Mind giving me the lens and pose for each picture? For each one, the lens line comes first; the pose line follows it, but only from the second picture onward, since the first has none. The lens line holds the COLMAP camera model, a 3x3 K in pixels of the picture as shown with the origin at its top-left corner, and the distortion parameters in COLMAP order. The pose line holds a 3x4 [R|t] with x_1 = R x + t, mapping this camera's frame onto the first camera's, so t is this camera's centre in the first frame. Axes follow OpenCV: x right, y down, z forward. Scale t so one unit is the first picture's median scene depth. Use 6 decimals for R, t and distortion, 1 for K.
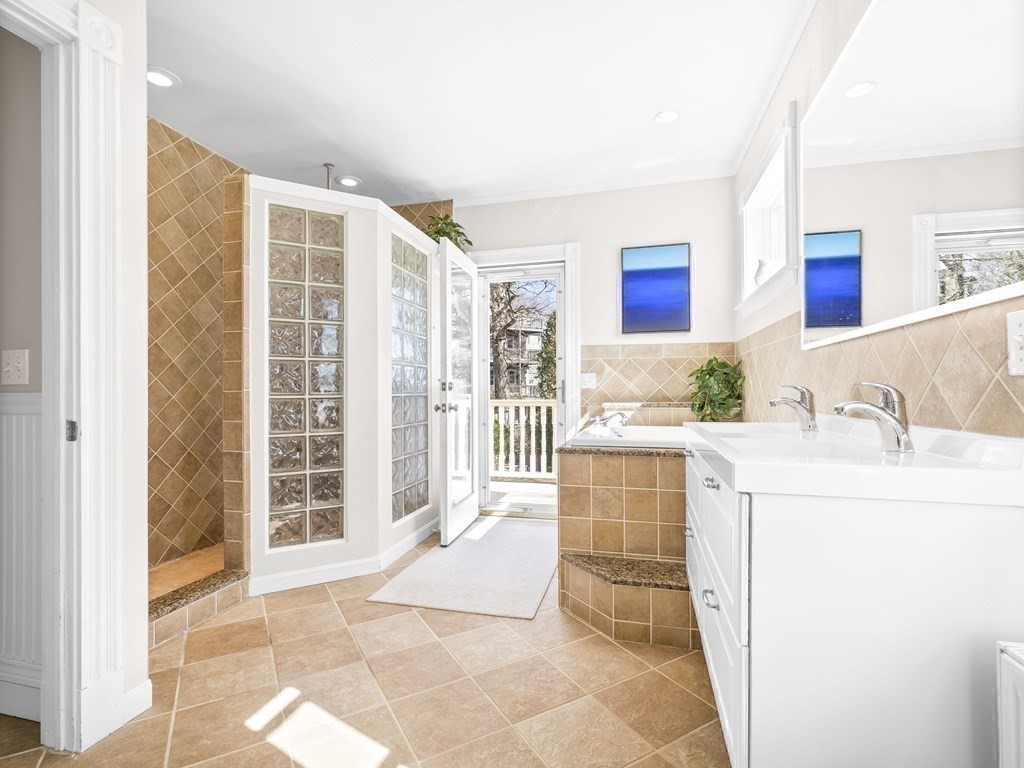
lens RADIAL K [[491.5, 0, 511.6], [0, 491.5, 387.1], [0, 0, 1]] dist [0.003144, 0.000125]
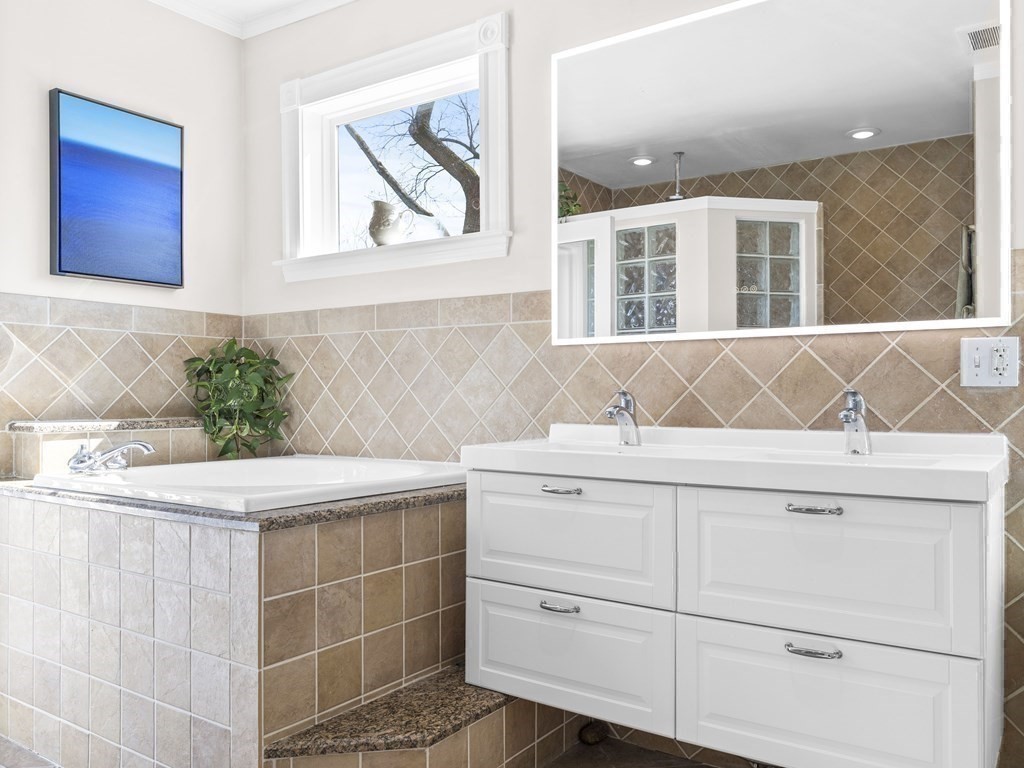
lens RADIAL K [[809.7, 0, 512.1], [0, 809.7, 388.7], [0, 0, 1]] dist [-0.001115, -0.002276]
pose [[0.343992, 0.012910, 0.938884, -0.354882], [-0.008902, 0.999905, -0.010488, 0.004647], [-0.938931, -0.004750, 0.344074, 0.344905]]
